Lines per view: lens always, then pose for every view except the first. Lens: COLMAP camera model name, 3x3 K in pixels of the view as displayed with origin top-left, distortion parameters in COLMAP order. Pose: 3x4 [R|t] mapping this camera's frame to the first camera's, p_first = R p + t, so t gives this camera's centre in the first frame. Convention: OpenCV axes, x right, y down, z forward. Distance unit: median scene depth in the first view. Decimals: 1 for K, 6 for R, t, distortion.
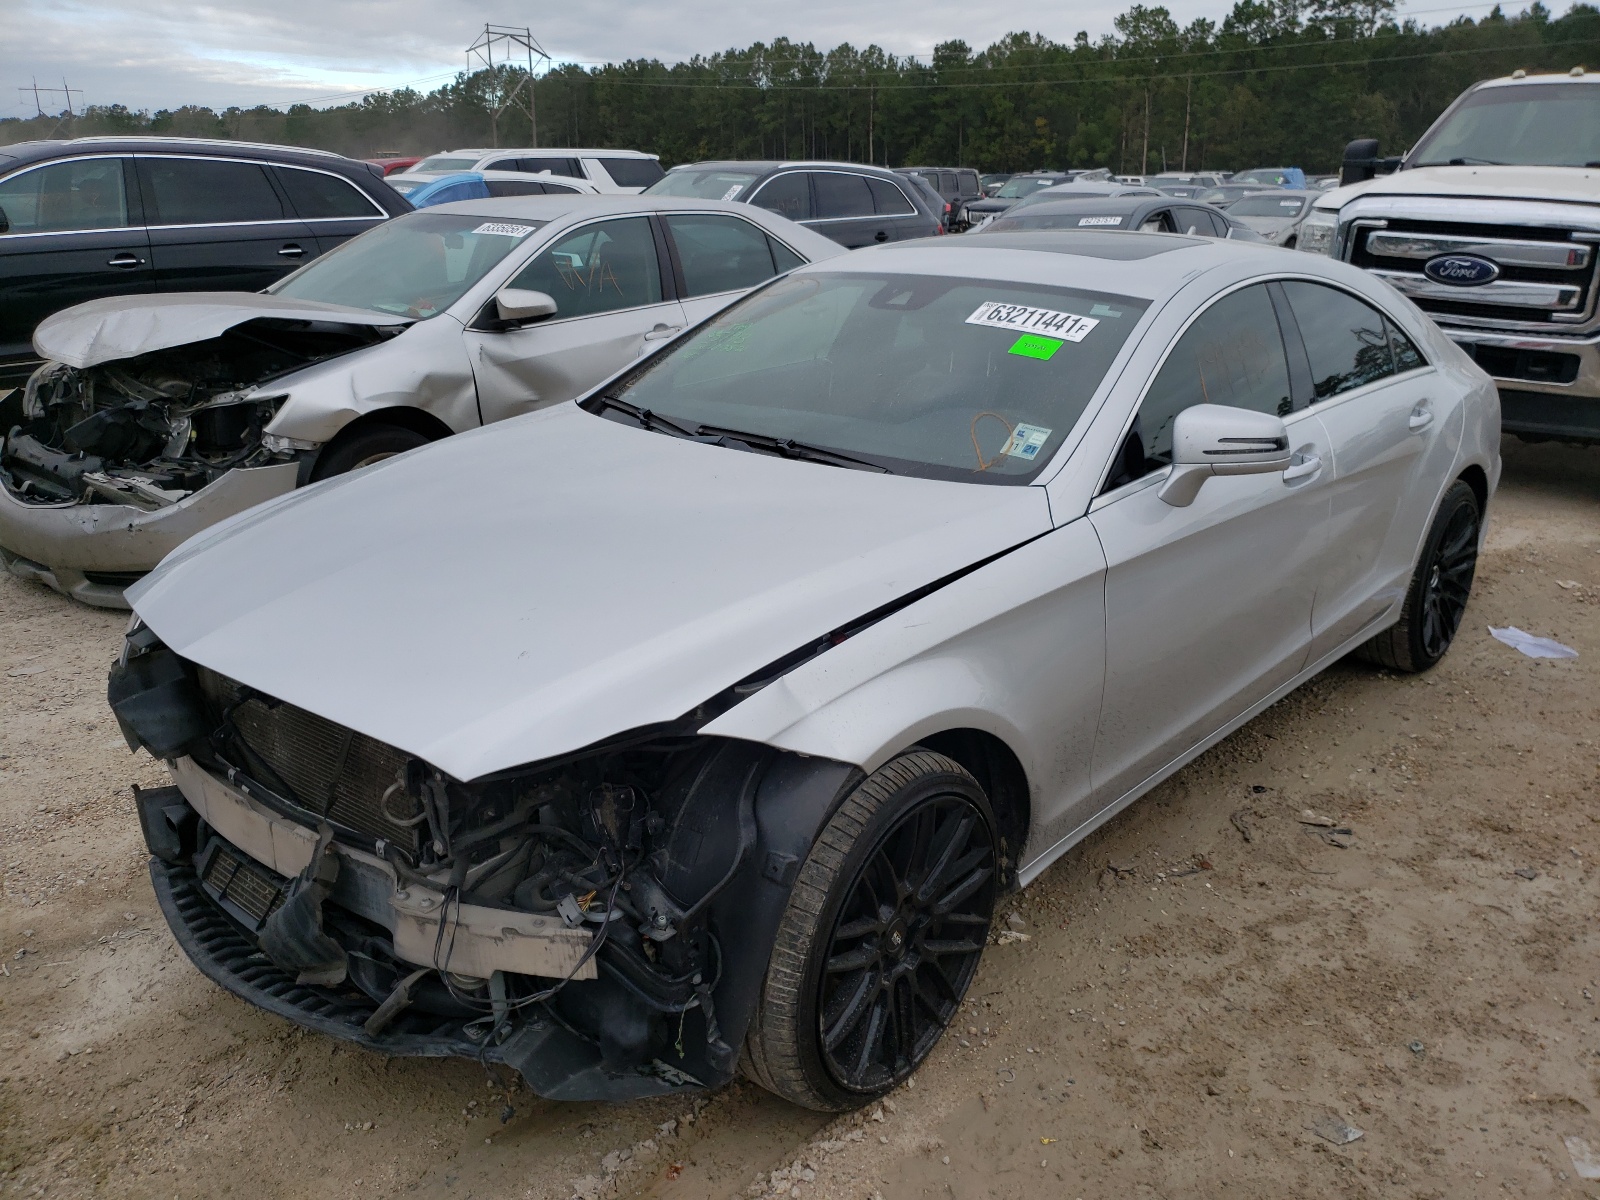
lens RADIAL K [[1297.2, 0, 796.7], [0, 1297.2, 573.8], [0, 0, 1]] dist [0.003905, 0.017670]
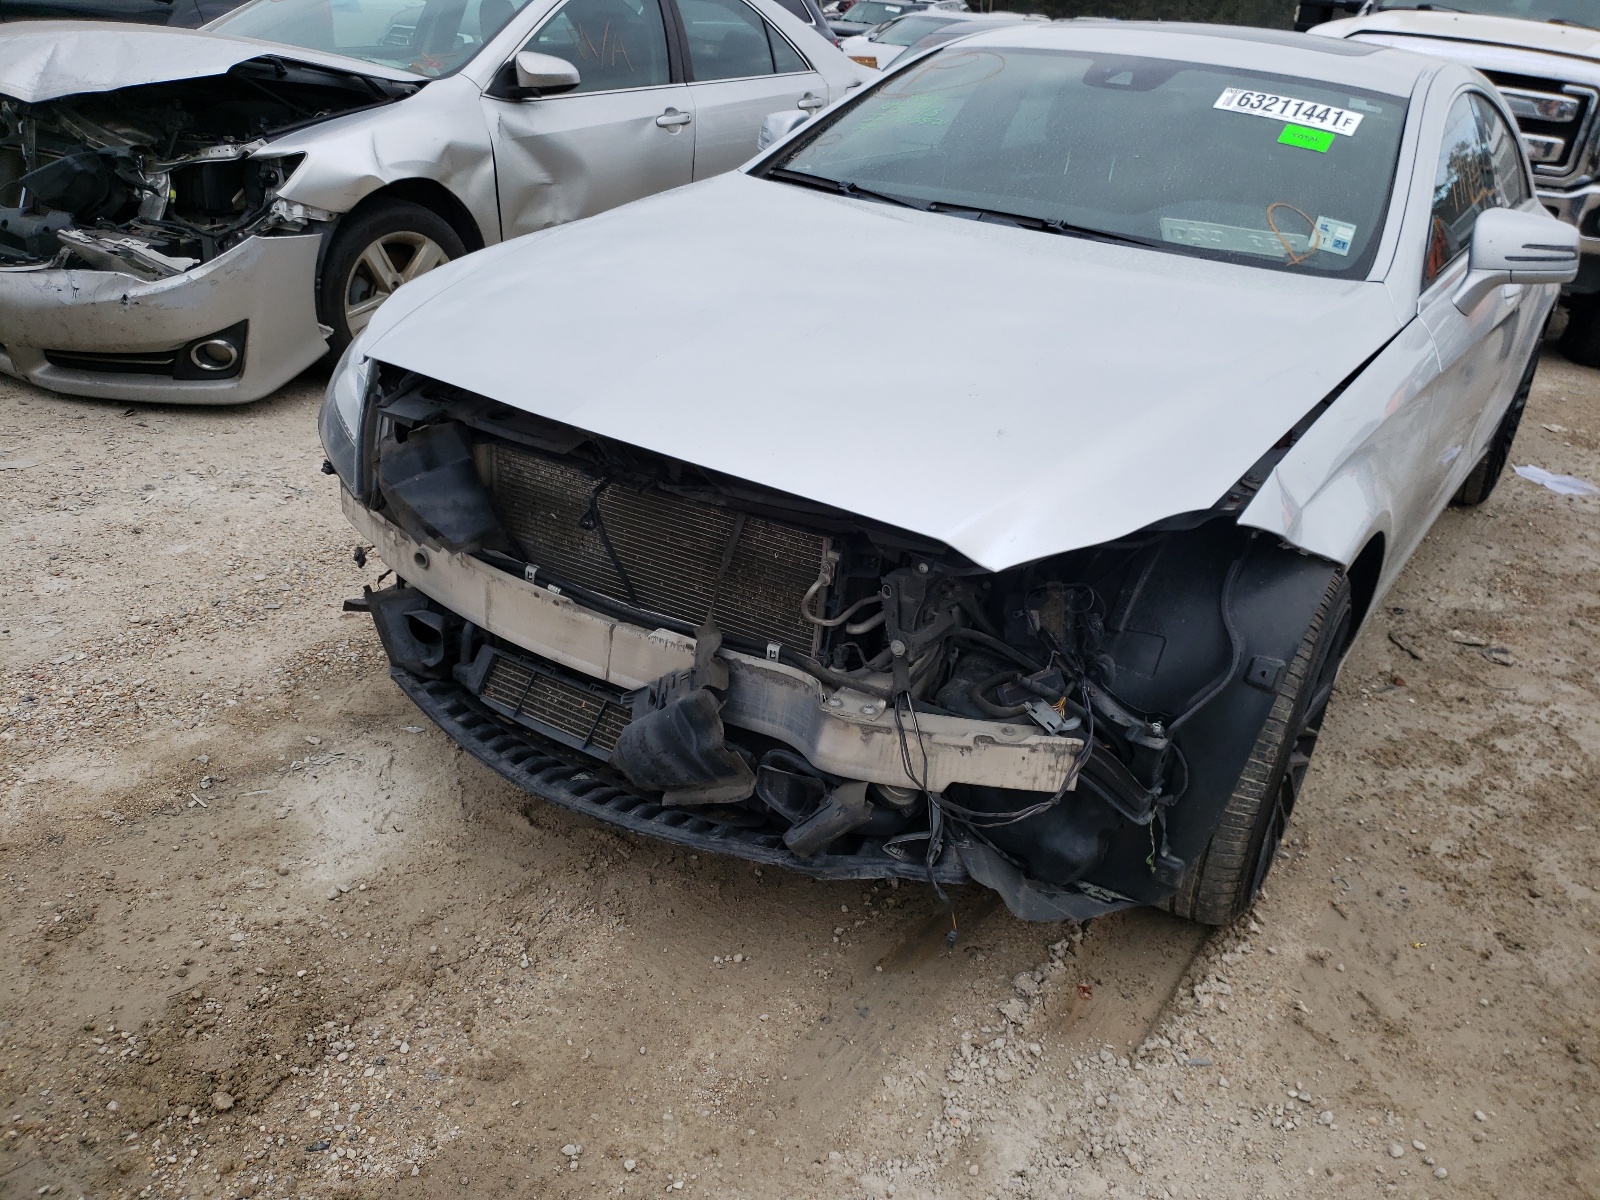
lens RADIAL K [[1297.2, 0, 796.7], [0, 1297.2, 573.8], [0, 0, 1]] dist [0.003905, 0.017670]
pose [[0.983299, 0.012977, 0.181534, -0.337583], [-0.034579, 0.992607, 0.116346, 0.040293], [-0.178682, -0.120681, 0.976478, 0.108546]]
